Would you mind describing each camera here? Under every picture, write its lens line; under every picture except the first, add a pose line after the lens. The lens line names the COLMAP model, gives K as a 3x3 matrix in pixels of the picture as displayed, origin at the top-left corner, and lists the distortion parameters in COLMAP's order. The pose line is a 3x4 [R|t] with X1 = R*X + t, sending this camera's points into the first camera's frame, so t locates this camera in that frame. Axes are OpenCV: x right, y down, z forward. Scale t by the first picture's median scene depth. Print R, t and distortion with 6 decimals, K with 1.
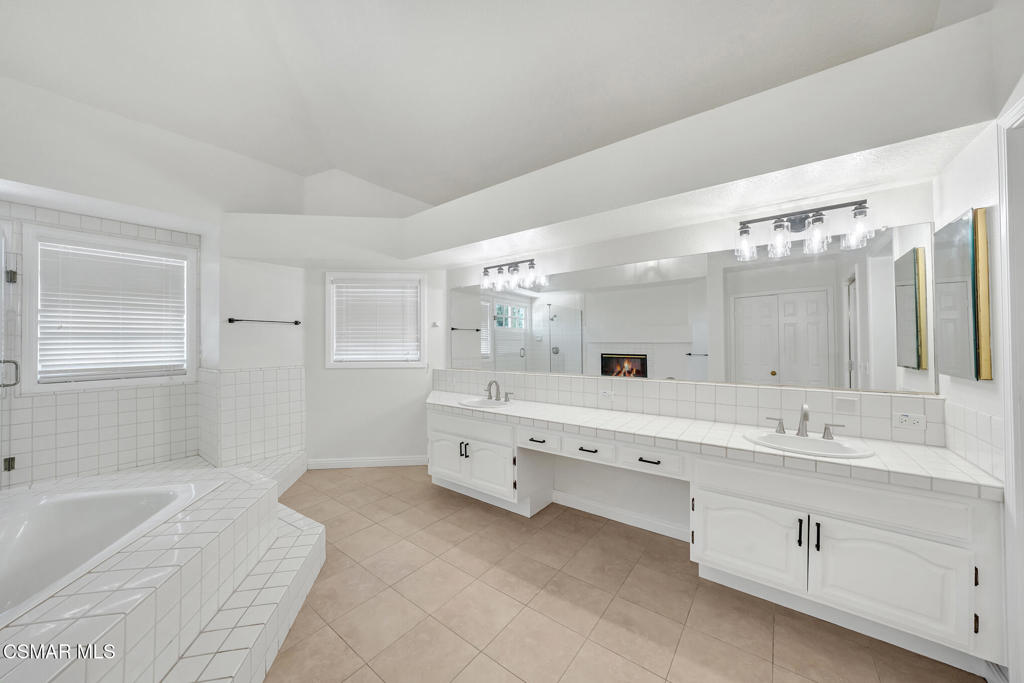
lens RADIAL K [[355.5, 0, 512.1], [0, 355.5, 337.5], [0, 0, 1]] dist [-0.027377, 0.006396]
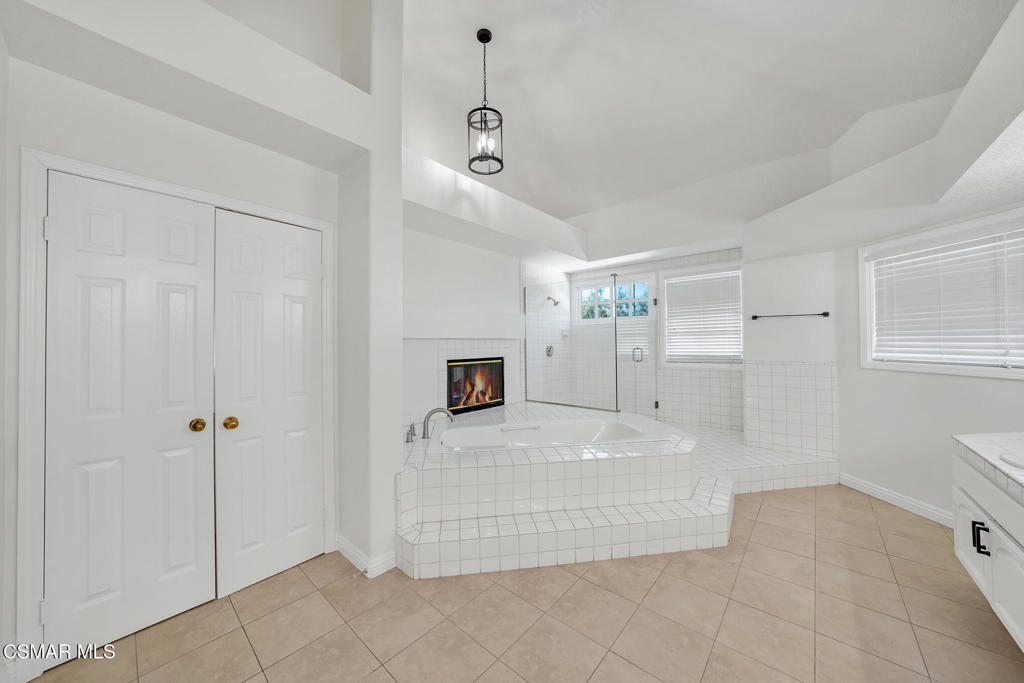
lens RADIAL K [[355.5, 0, 512.1], [0, 355.5, 337.5], [0, 0, 1]] dist [-0.027377, 0.006396]
pose [[-0.062743, -0.006288, -0.998010, 0.342573], [0.023340, 0.999697, -0.007766, 0.005858], [0.997757, -0.023781, -0.062577, 0.276128]]
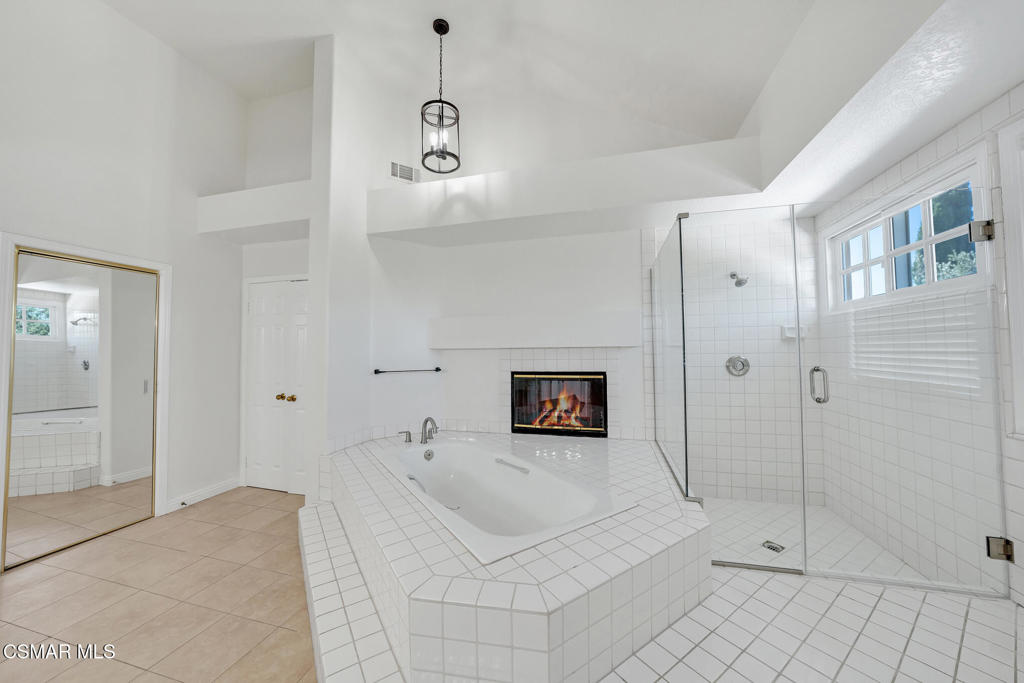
lens RADIAL K [[355.5, 0, 512.1], [0, 355.5, 337.5], [0, 0, 1]] dist [-0.027377, 0.006396]
pose [[-0.927103, 0.003982, -0.374785, -0.360703], [0.023377, 0.998611, -0.047218, 0.013607], [0.374077, -0.052538, -0.925908, 0.946765]]
